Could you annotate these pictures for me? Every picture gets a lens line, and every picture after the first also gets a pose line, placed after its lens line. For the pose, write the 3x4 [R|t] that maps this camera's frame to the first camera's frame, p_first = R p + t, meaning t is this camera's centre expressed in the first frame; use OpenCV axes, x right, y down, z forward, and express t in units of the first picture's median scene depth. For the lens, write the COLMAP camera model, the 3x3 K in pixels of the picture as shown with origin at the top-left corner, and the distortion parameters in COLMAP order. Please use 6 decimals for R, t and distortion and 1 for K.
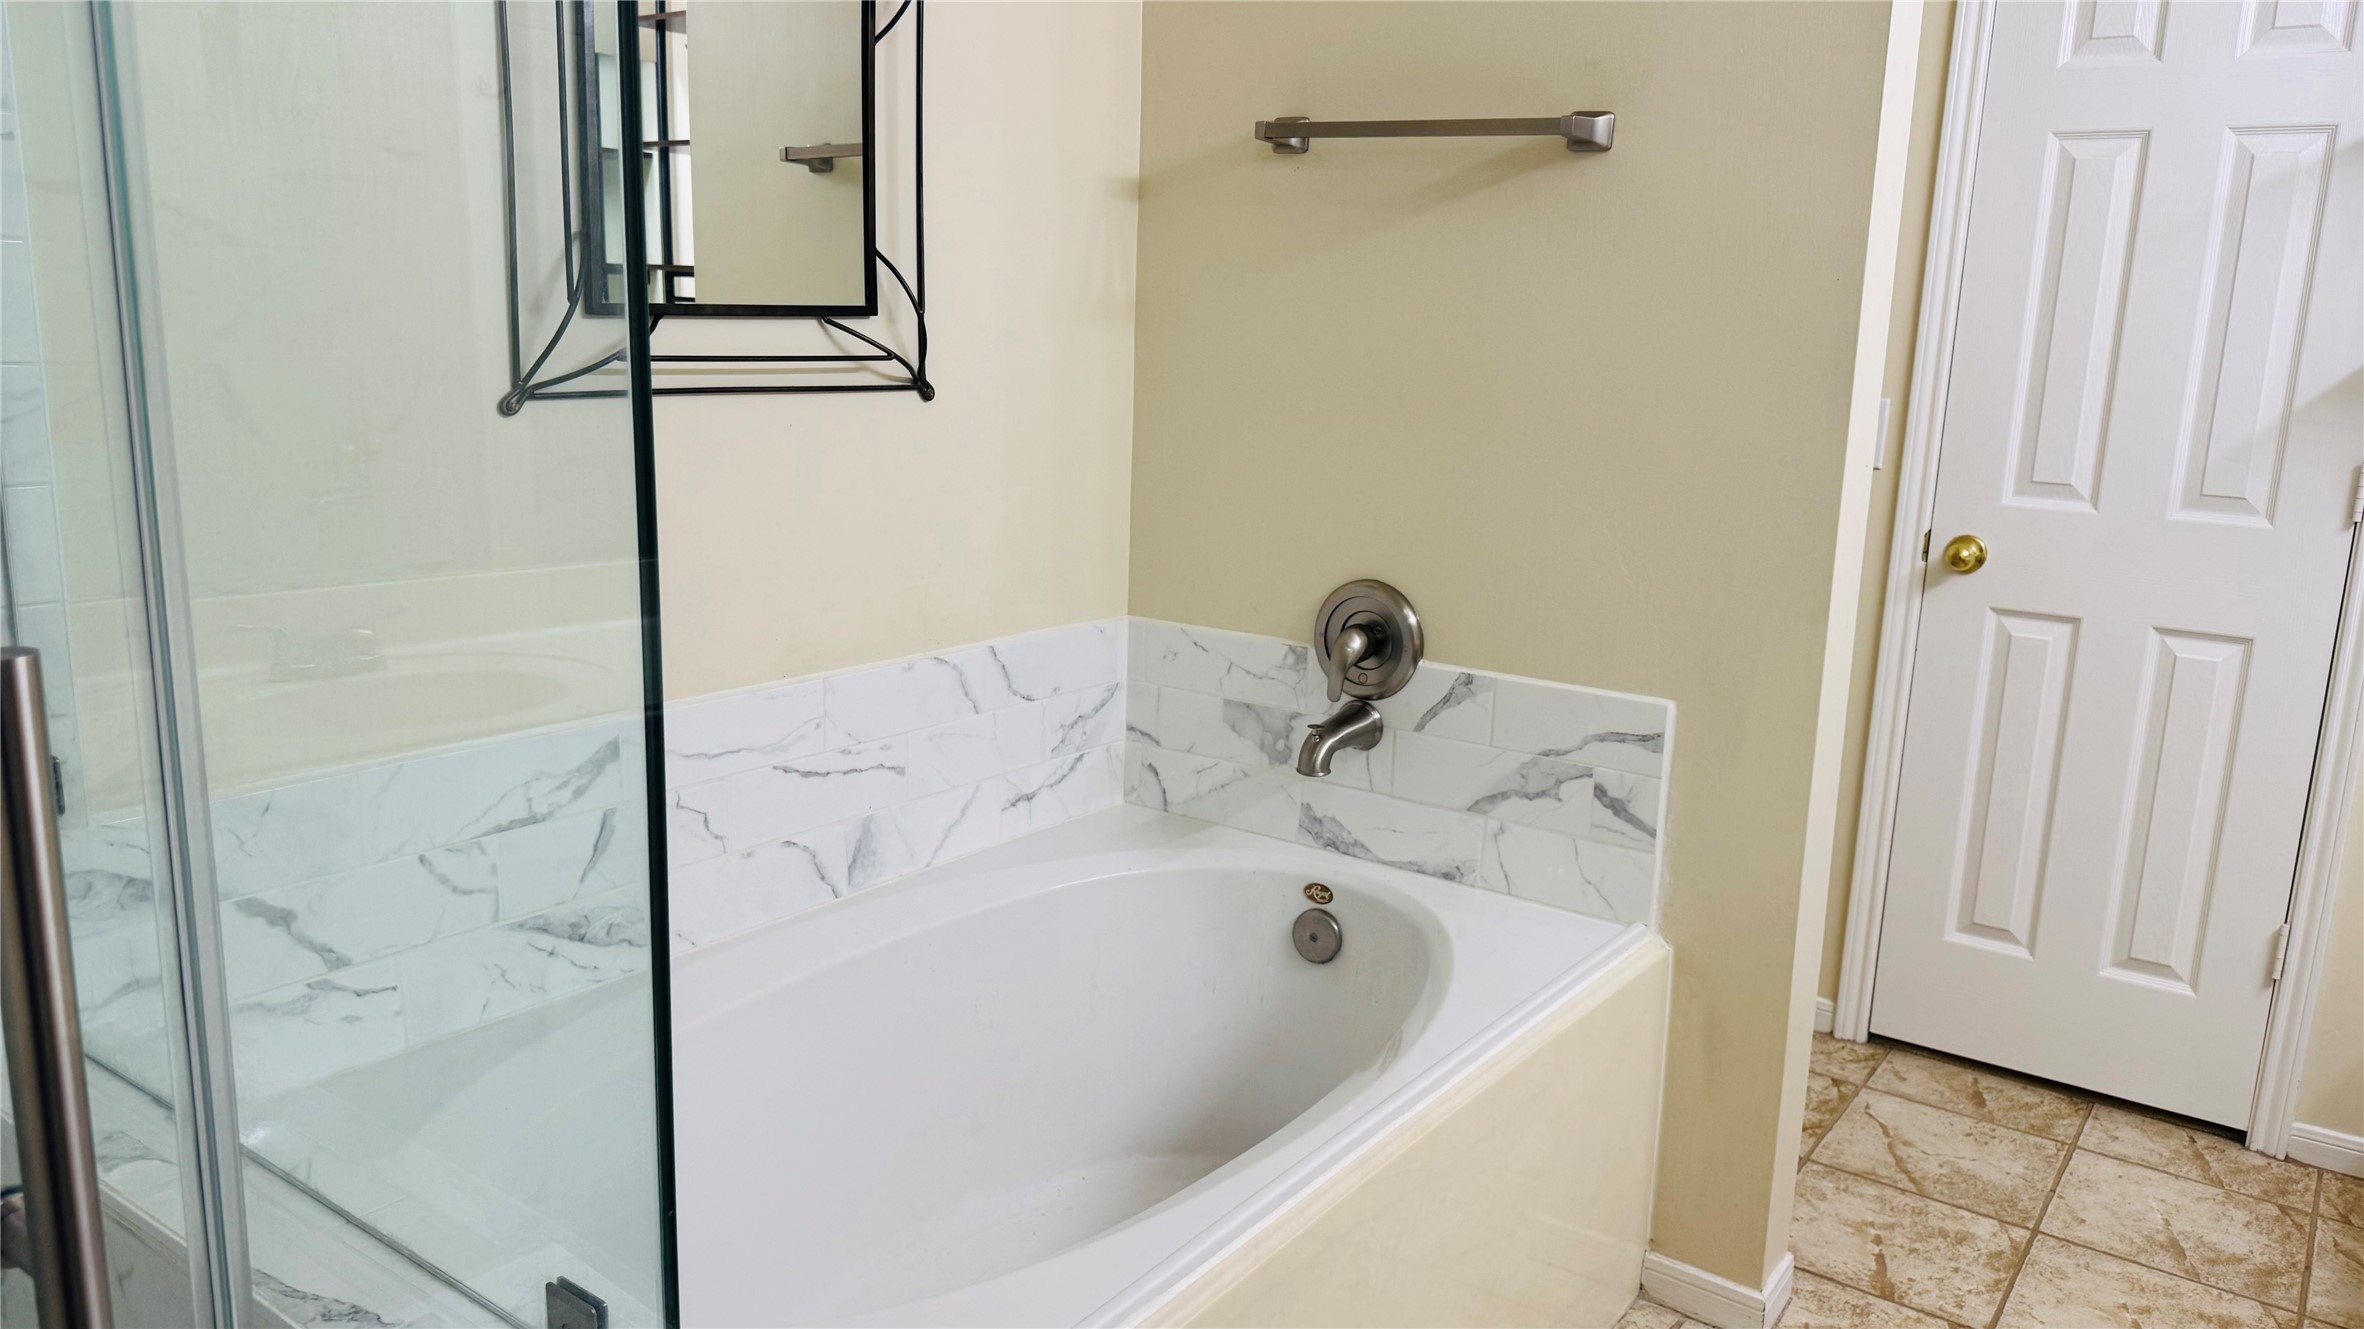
lens RADIAL K [[1652.8, 0, 1237.4], [0, 1652.8, 661.1], [0, 0, 1]] dist [0.071857, -0.089292]
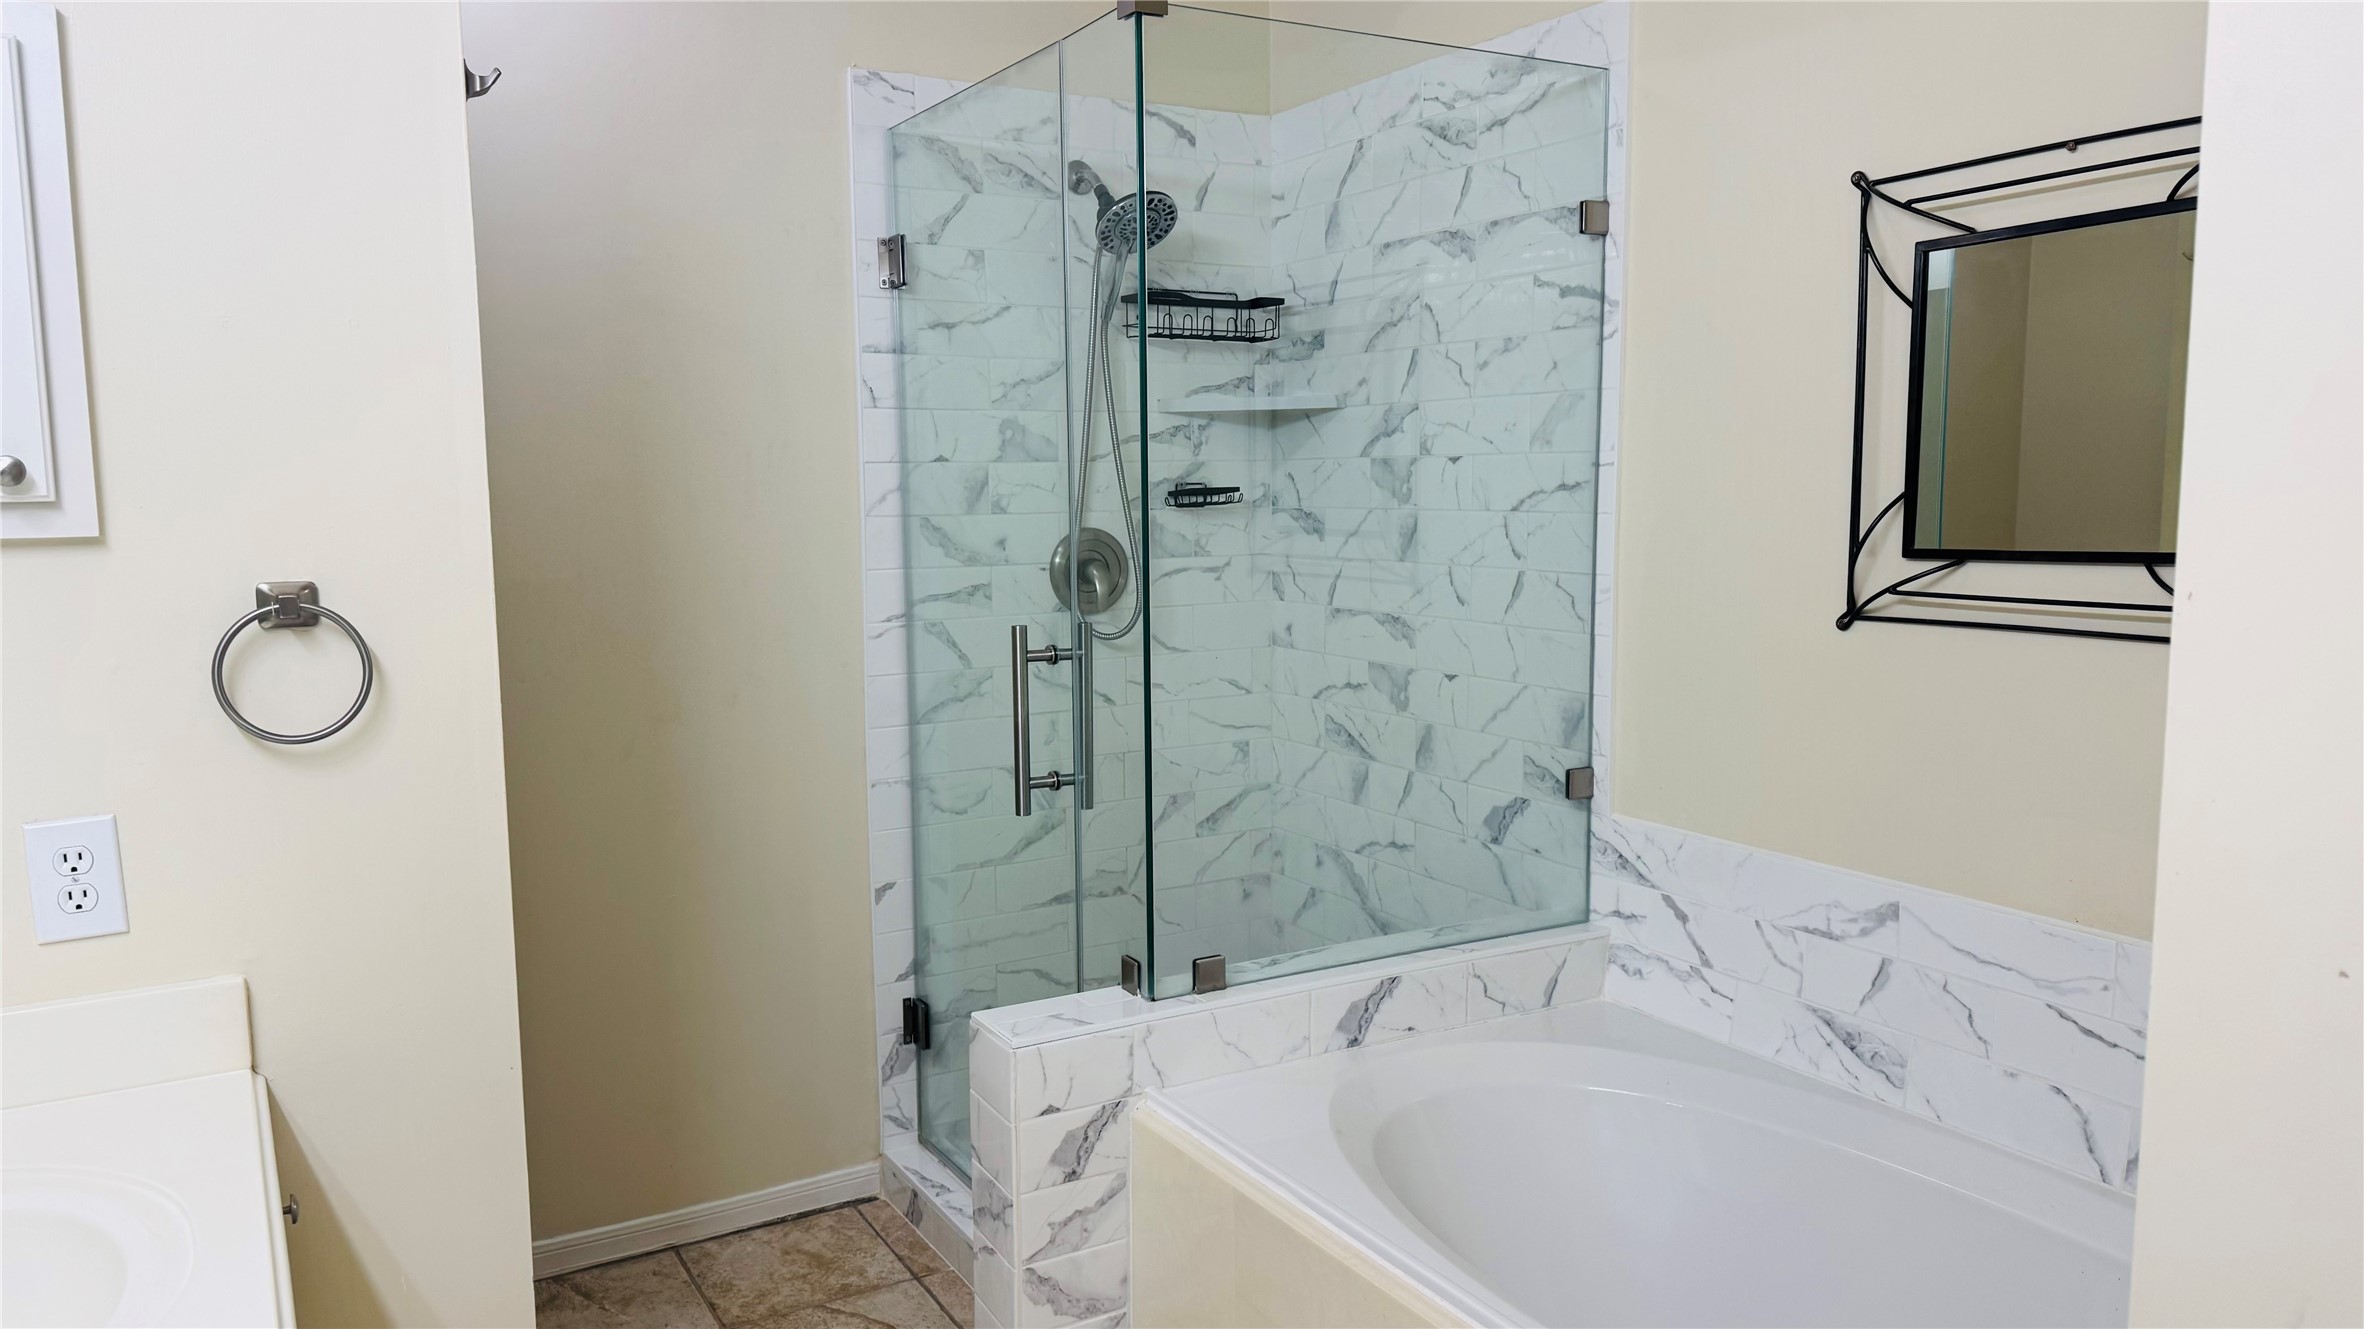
lens RADIAL K [[1652.8, 0, 1177.4], [0, 1652.8, 669.9], [0, 0, 1]] dist [0.071857, -0.089292]
pose [[-0.416392, 0.067302, -0.906691, 0.647349], [-0.205259, 0.964551, 0.165860, -0.146449], [0.885713, 0.255169, -0.387817, 0.674656]]
